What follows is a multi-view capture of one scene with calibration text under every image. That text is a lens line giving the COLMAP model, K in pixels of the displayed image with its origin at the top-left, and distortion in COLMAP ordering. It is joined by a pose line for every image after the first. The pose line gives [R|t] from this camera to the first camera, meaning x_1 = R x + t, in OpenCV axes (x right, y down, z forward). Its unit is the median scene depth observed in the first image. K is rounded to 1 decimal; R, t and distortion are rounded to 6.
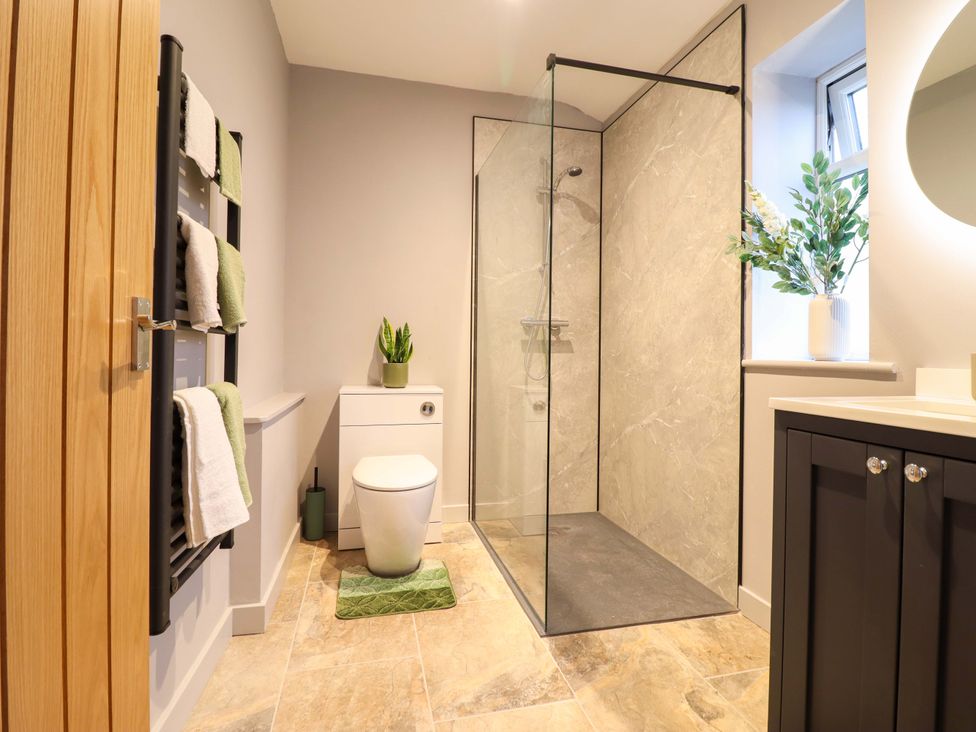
lens RADIAL K [[503.2, 0, 488.7], [0, 503.2, 361.2], [0, 0, 1]] dist [-0.013215, -0.011008]
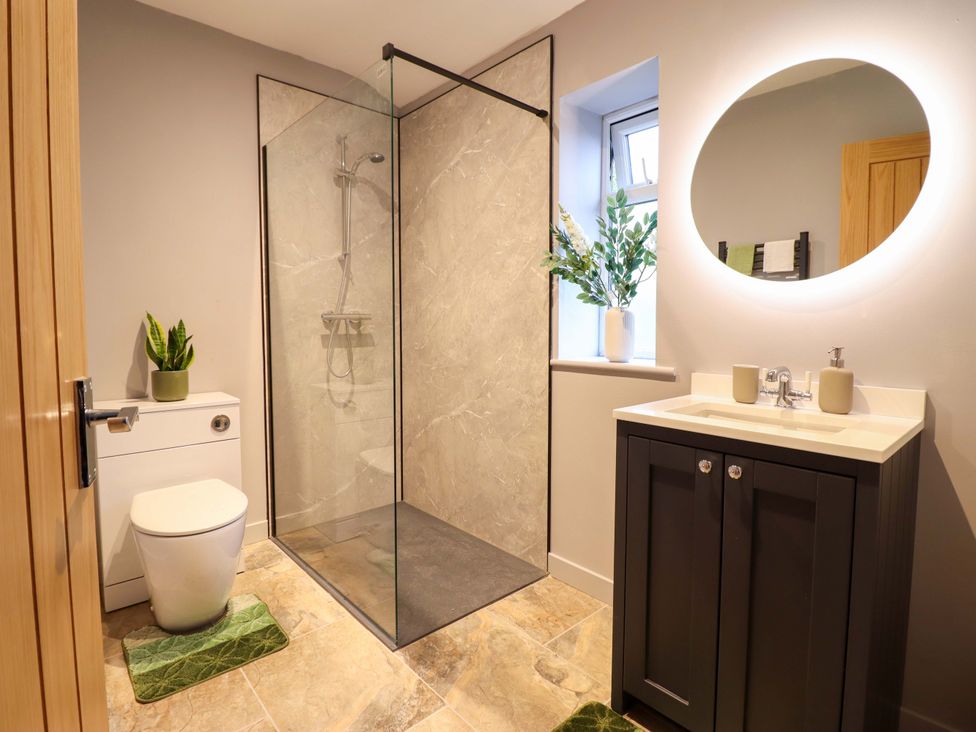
lens RADIAL K [[503.2, 0, 485.5], [0, 503.2, 357.3], [0, 0, 1]] dist [-0.013215, -0.011008]
pose [[0.877854, -0.044836, 0.476825, -0.150003], [0.015866, 0.997784, 0.064613, -0.074983], [-0.478666, -0.049156, 0.876620, 0.062518]]
